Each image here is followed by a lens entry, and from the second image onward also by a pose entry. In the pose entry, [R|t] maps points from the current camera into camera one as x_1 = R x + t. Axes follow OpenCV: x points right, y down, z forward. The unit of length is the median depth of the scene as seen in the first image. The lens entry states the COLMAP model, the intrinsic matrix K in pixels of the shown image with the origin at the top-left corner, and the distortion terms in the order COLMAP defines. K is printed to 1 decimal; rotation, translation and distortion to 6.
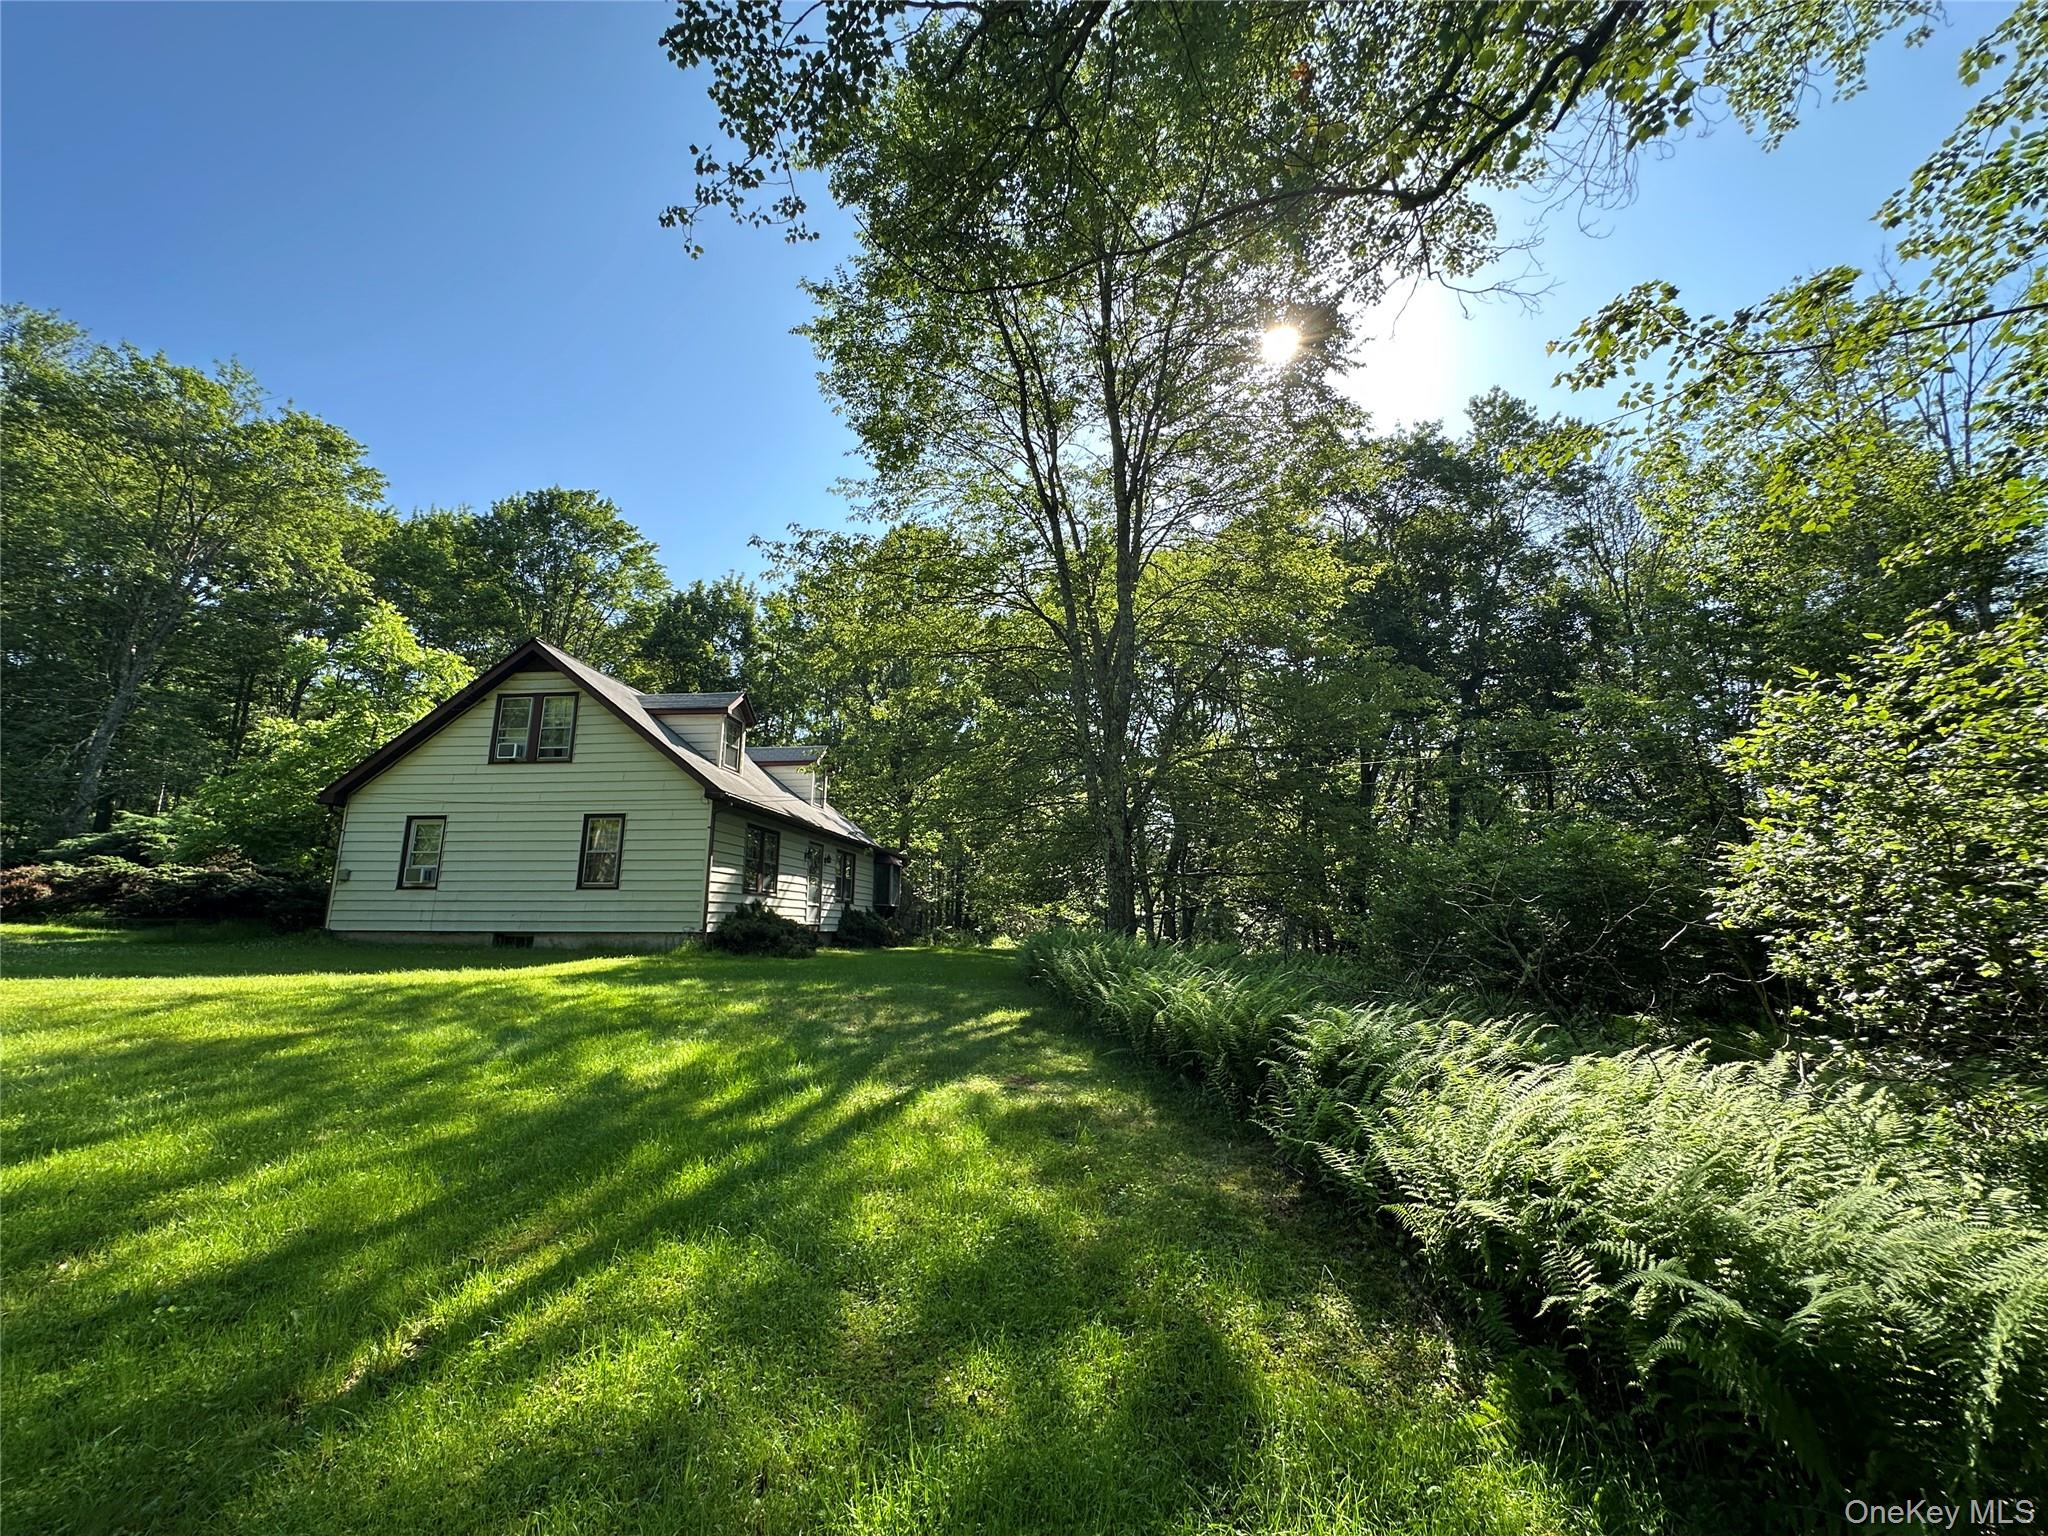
lens RADIAL K [[813.8, 0, 1030.3], [0, 813.8, 767.9], [0, 0, 1]] dist [-0.002569, 0.000363]
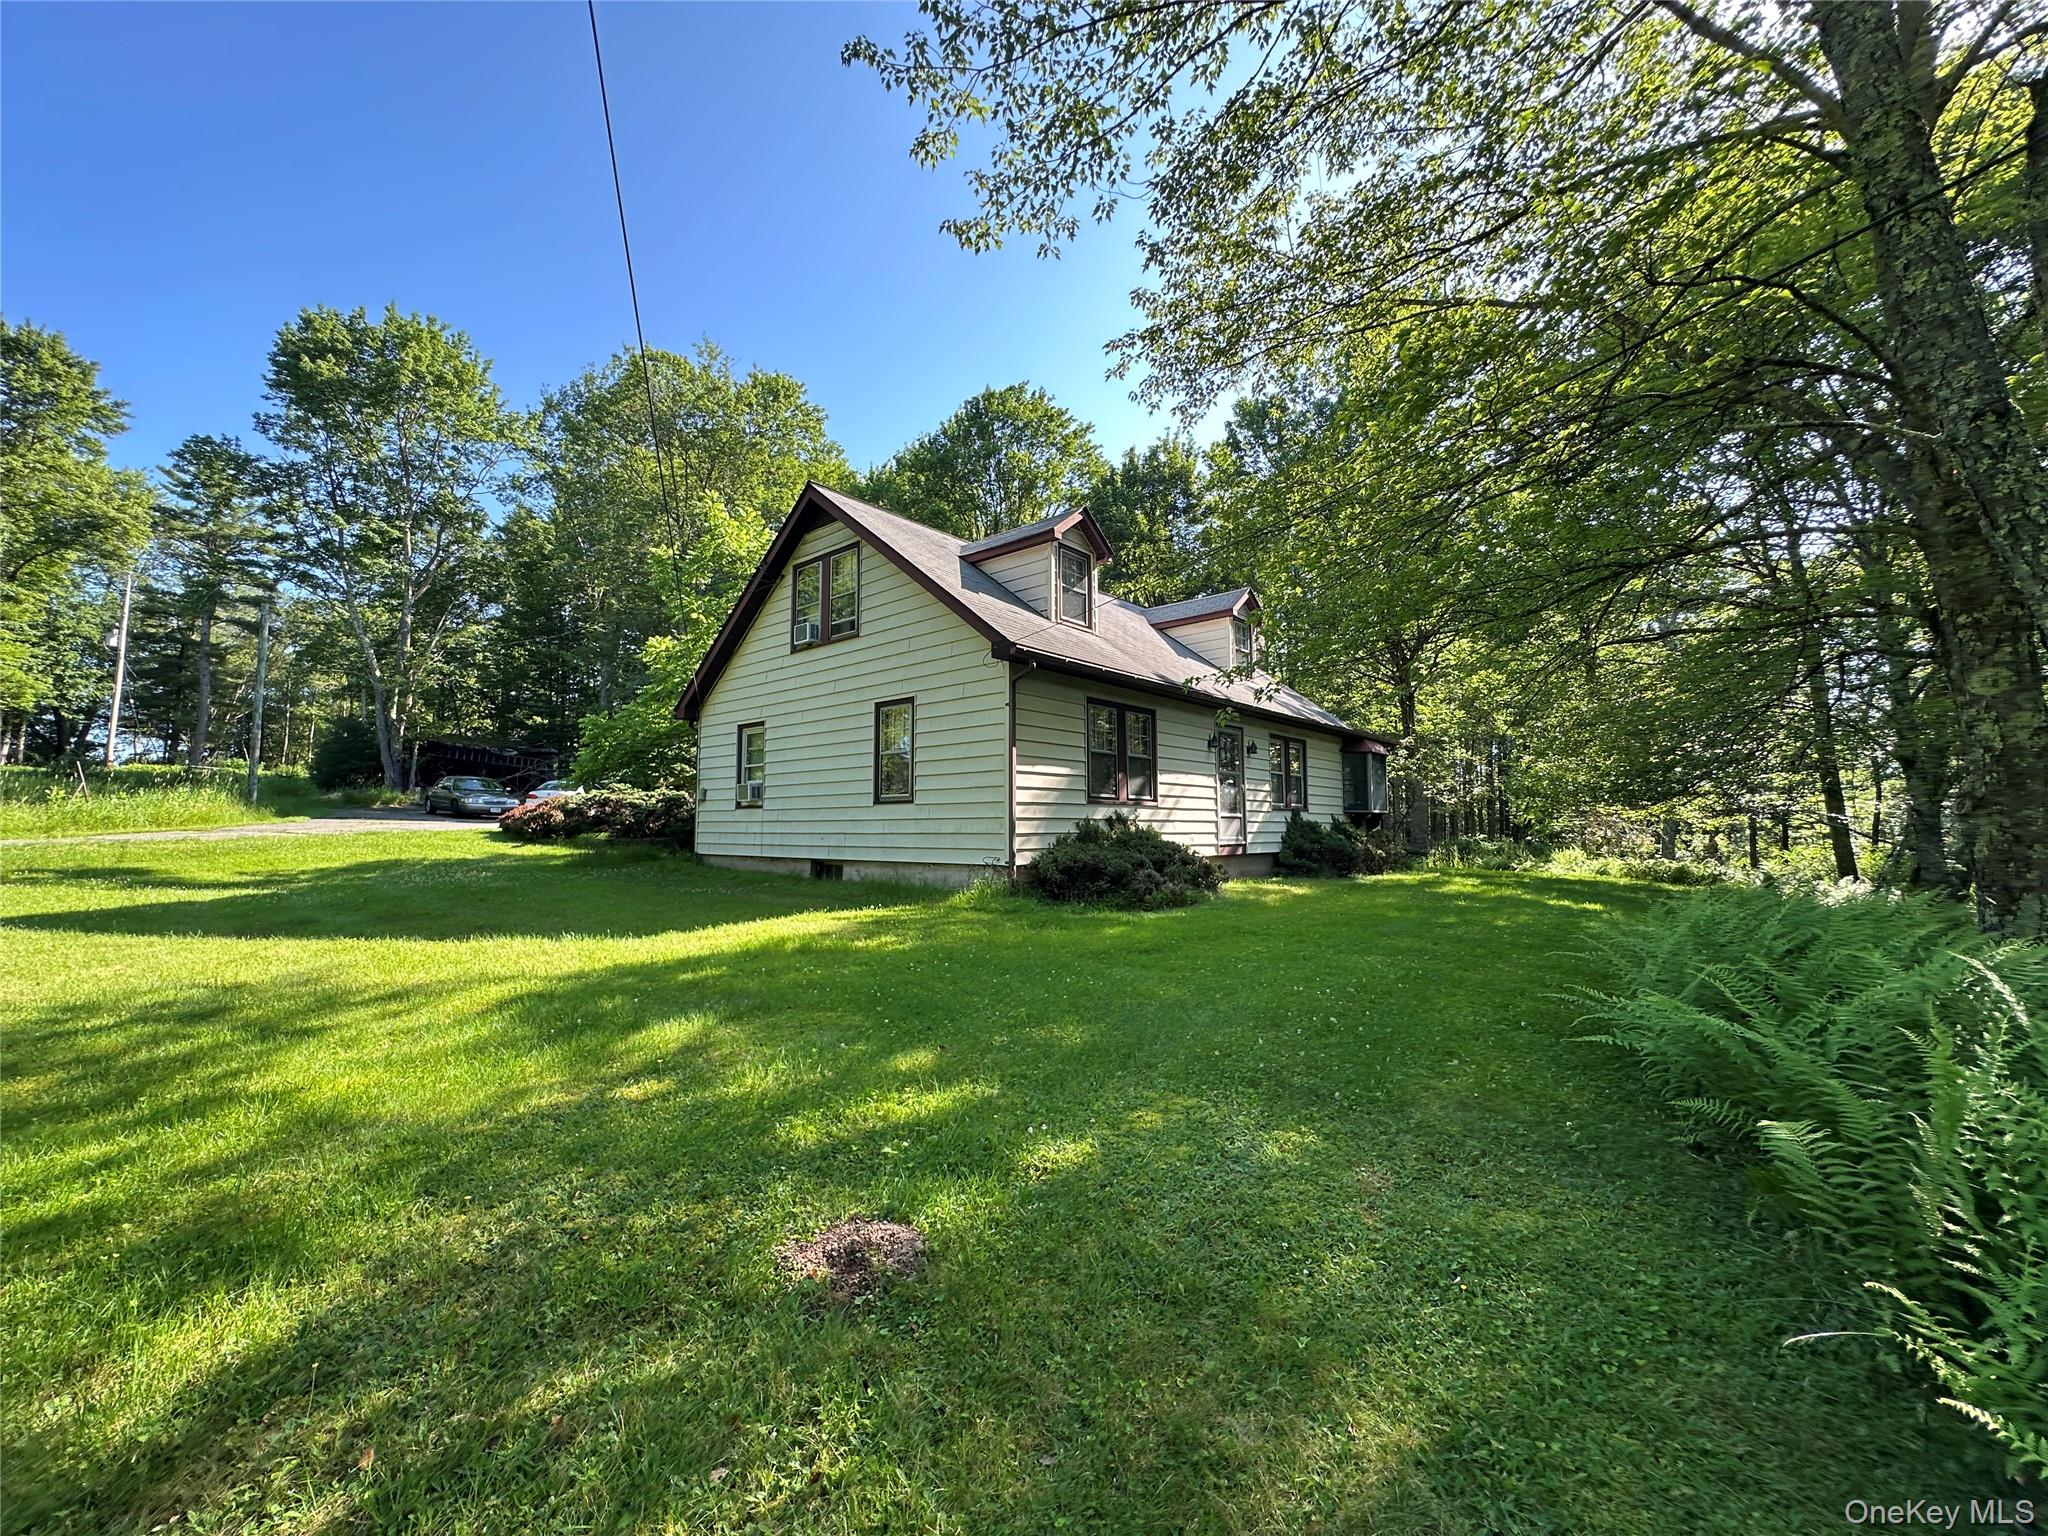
lens RADIAL K [[813.8, 0, 1030.3], [0, 813.8, 767.9], [0, 0, 1]] dist [-0.002569, 0.000363]
pose [[0.813569, -0.048682, -0.579426, -0.009964], [0.117300, 0.989743, 0.081545, 0.063914], [0.569513, -0.134309, 0.810935, 0.426307]]
